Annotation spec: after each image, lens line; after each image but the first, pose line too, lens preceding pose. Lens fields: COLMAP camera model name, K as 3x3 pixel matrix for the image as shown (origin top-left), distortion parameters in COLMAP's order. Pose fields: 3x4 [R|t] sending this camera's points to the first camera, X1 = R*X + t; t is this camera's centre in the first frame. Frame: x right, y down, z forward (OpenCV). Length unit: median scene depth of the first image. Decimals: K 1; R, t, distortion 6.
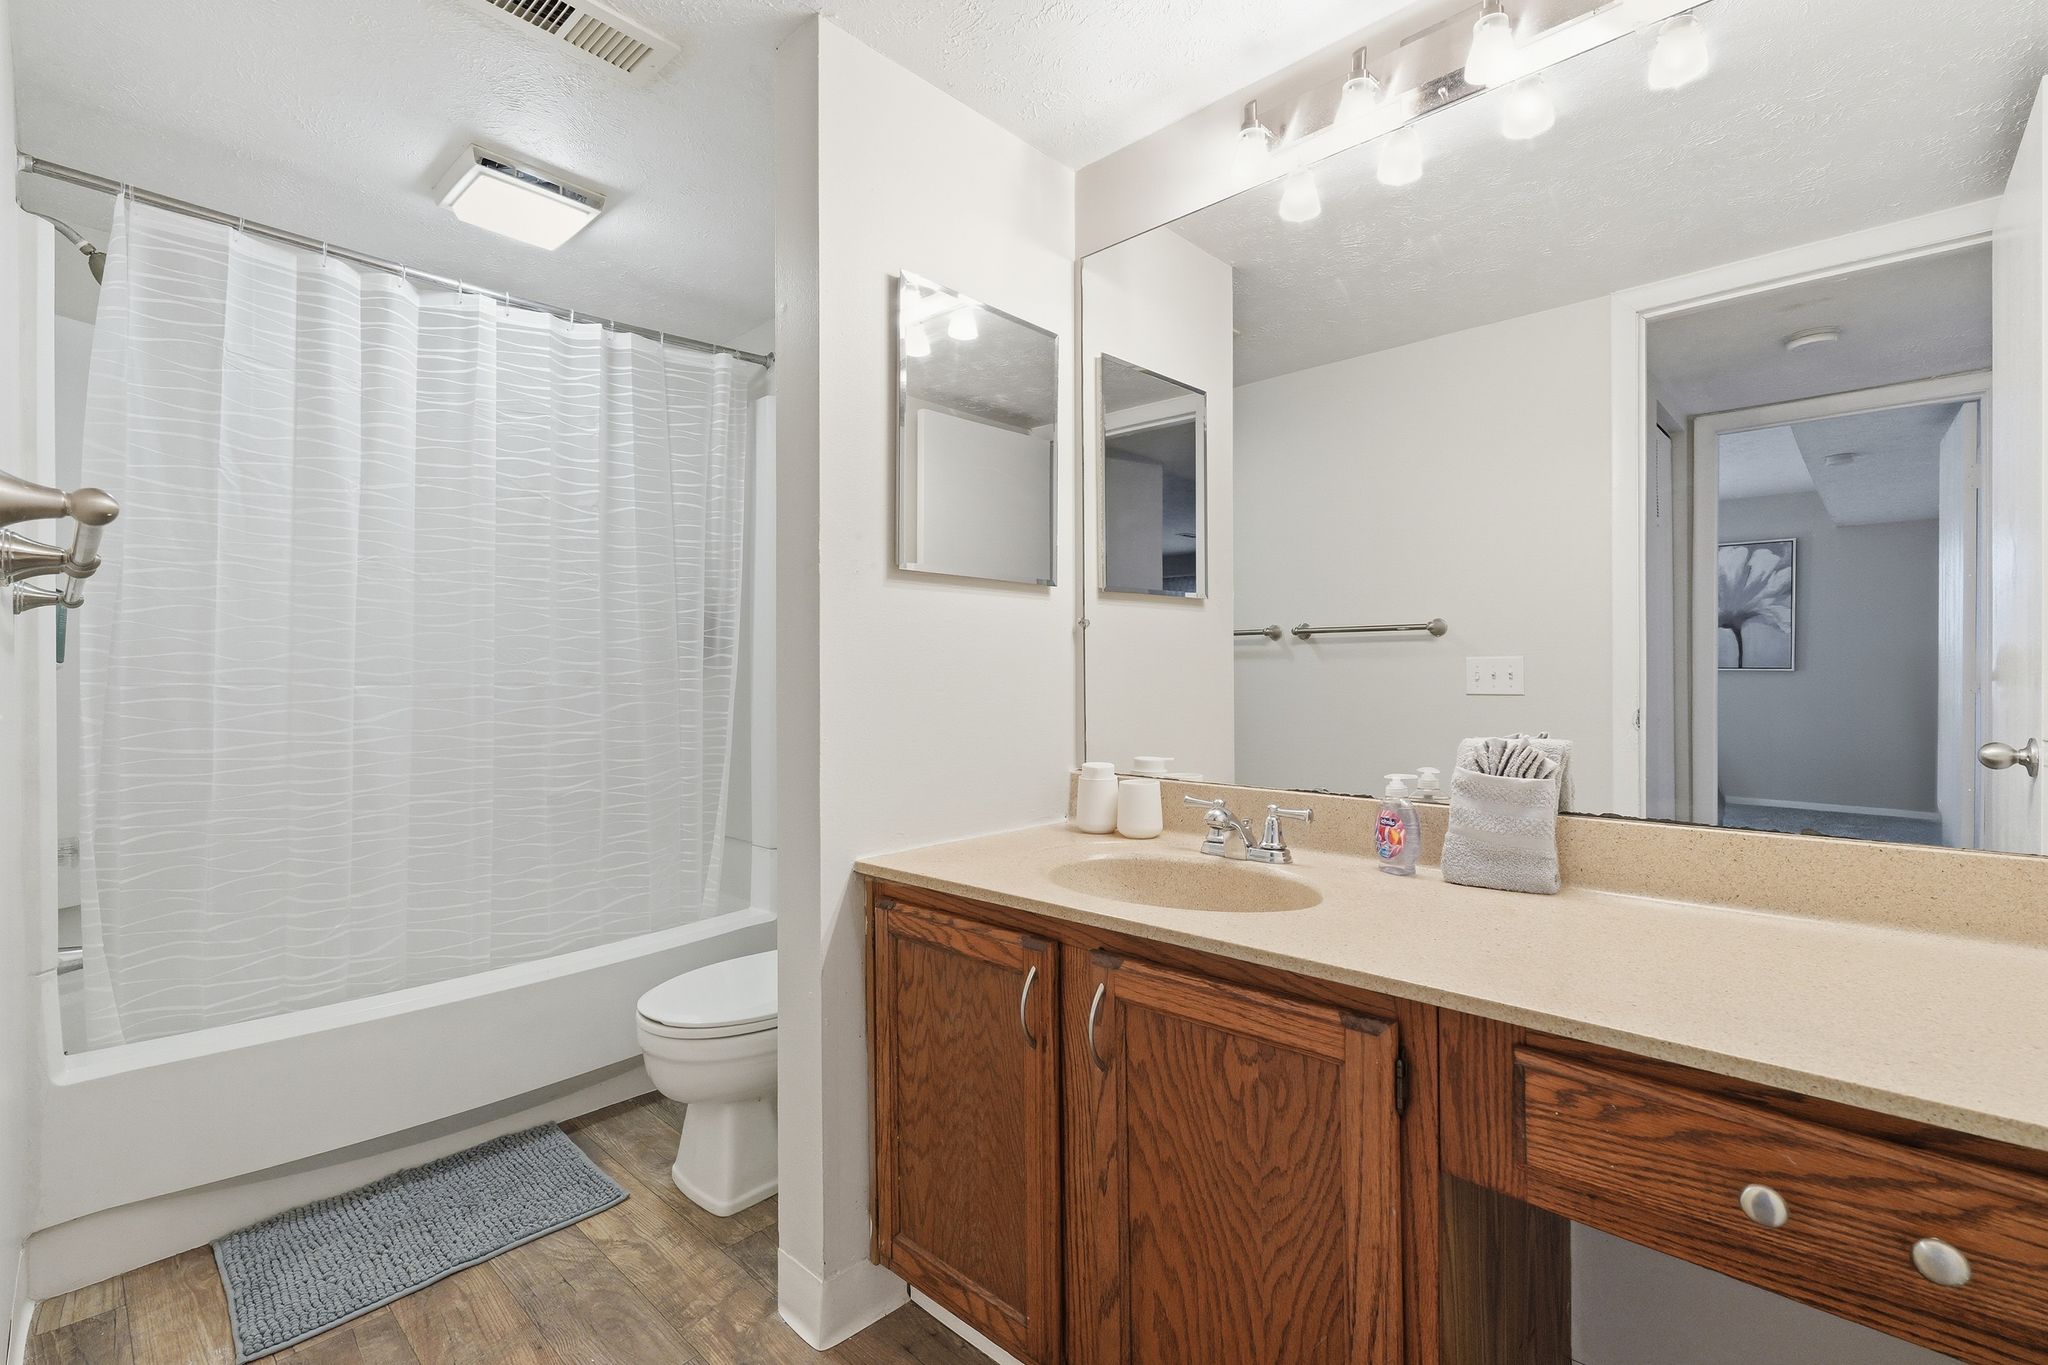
lens RADIAL K [[926.9, 0, 1017.8], [0, 926.9, 682.9], [0, 0, 1]] dist [0.001402, 0.001172]
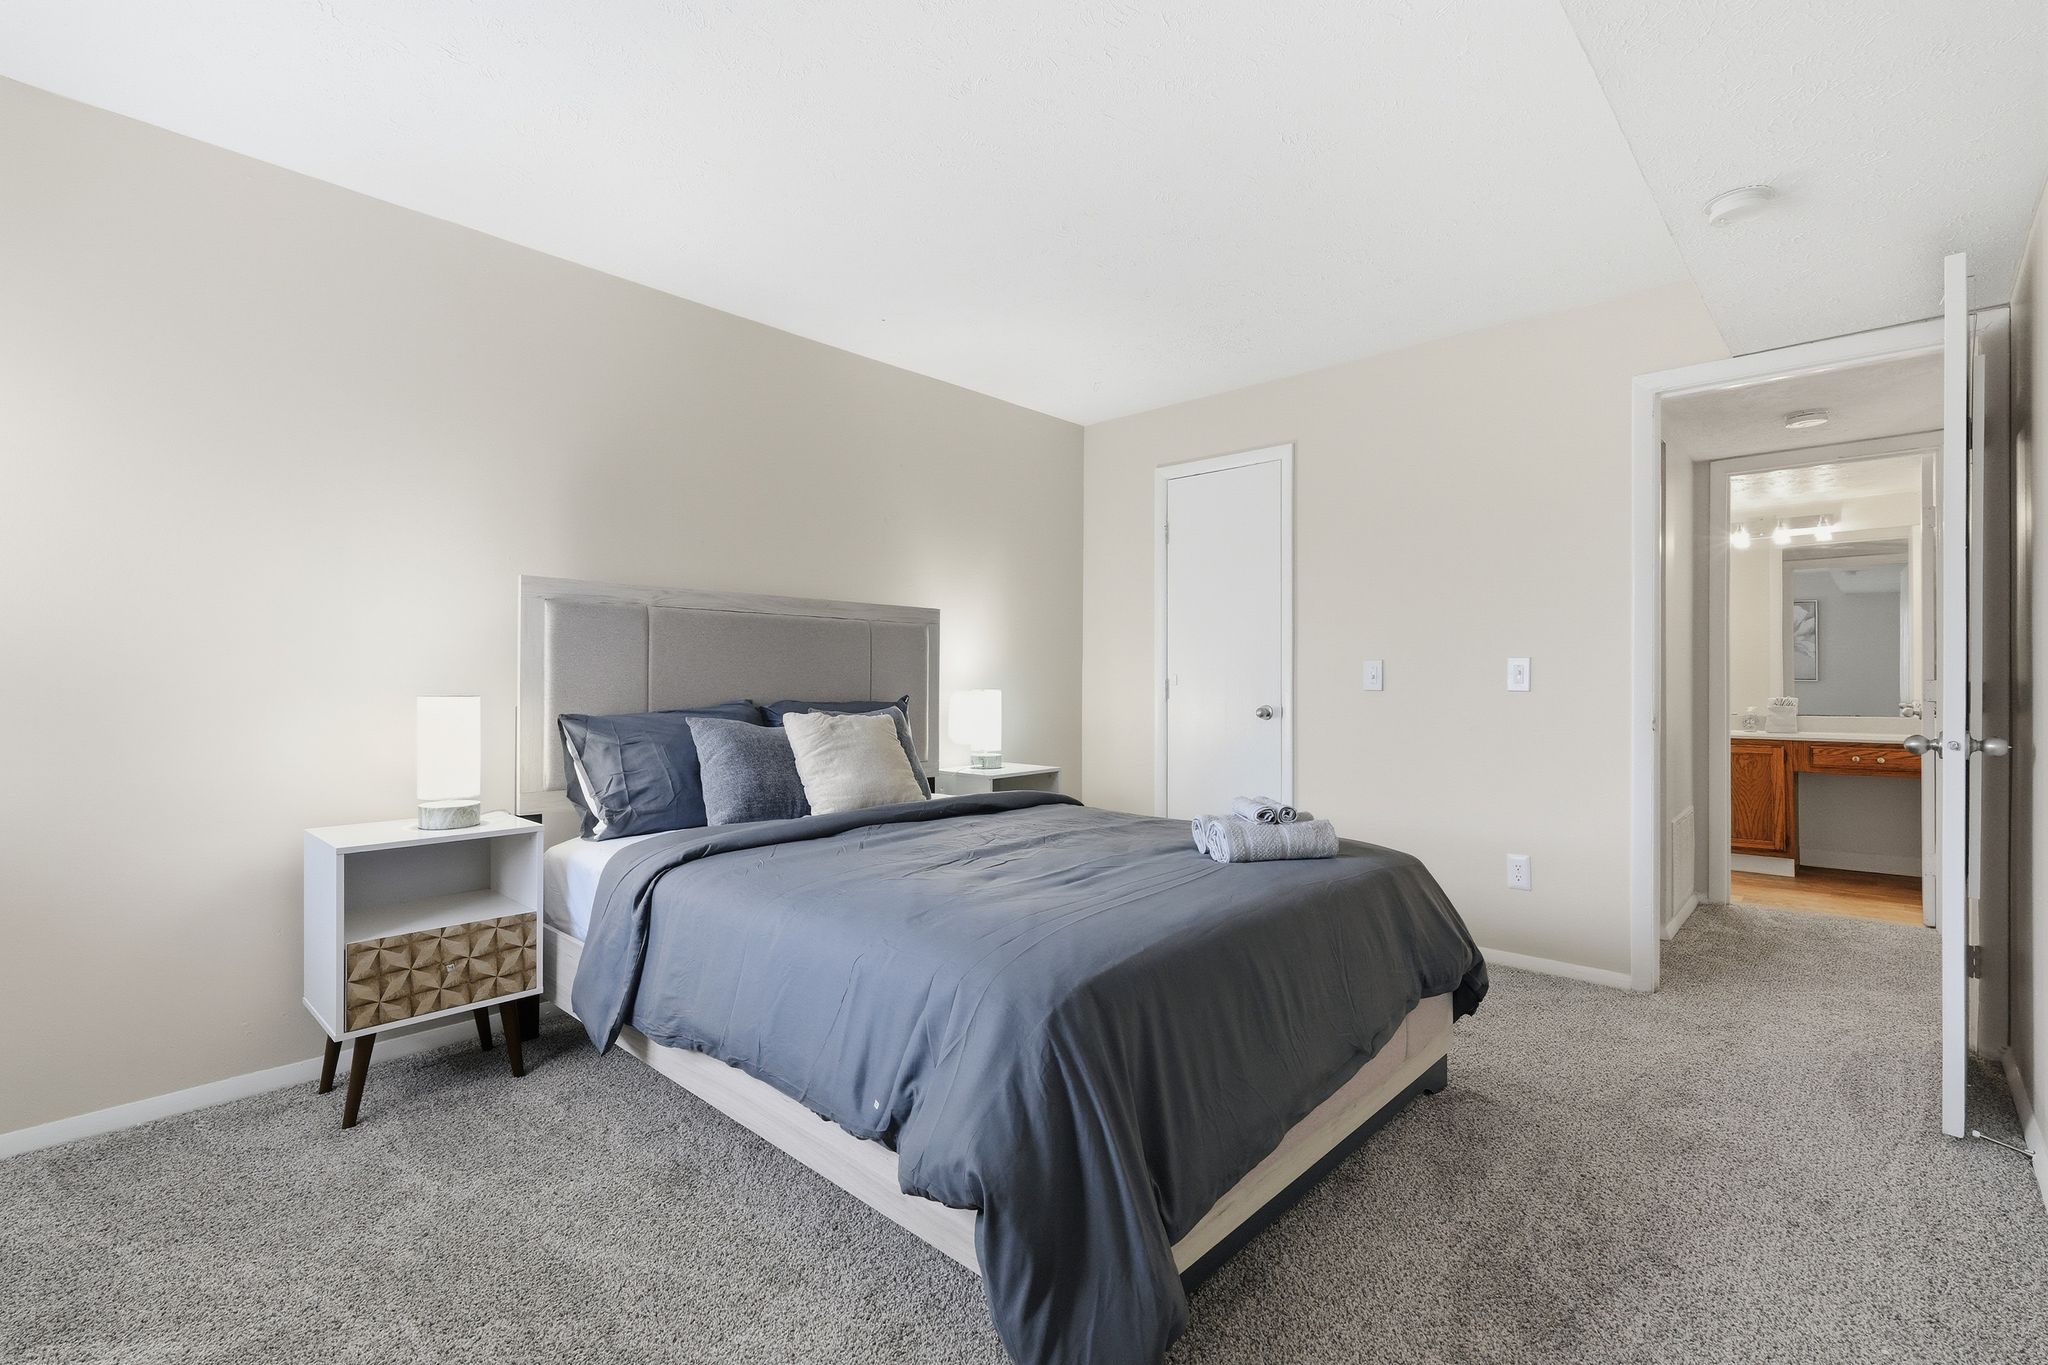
lens RADIAL K [[926.9, 0, 1030.2], [0, 926.9, 681.2], [0, 0, 1]] dist [0.001402, 0.001172]
pose [[0.999649, 0.017669, 0.019730, -0.932696], [-0.017734, 0.999838, 0.003130, 0.011914], [-0.019671, -0.003479, 0.999800, -0.983096]]
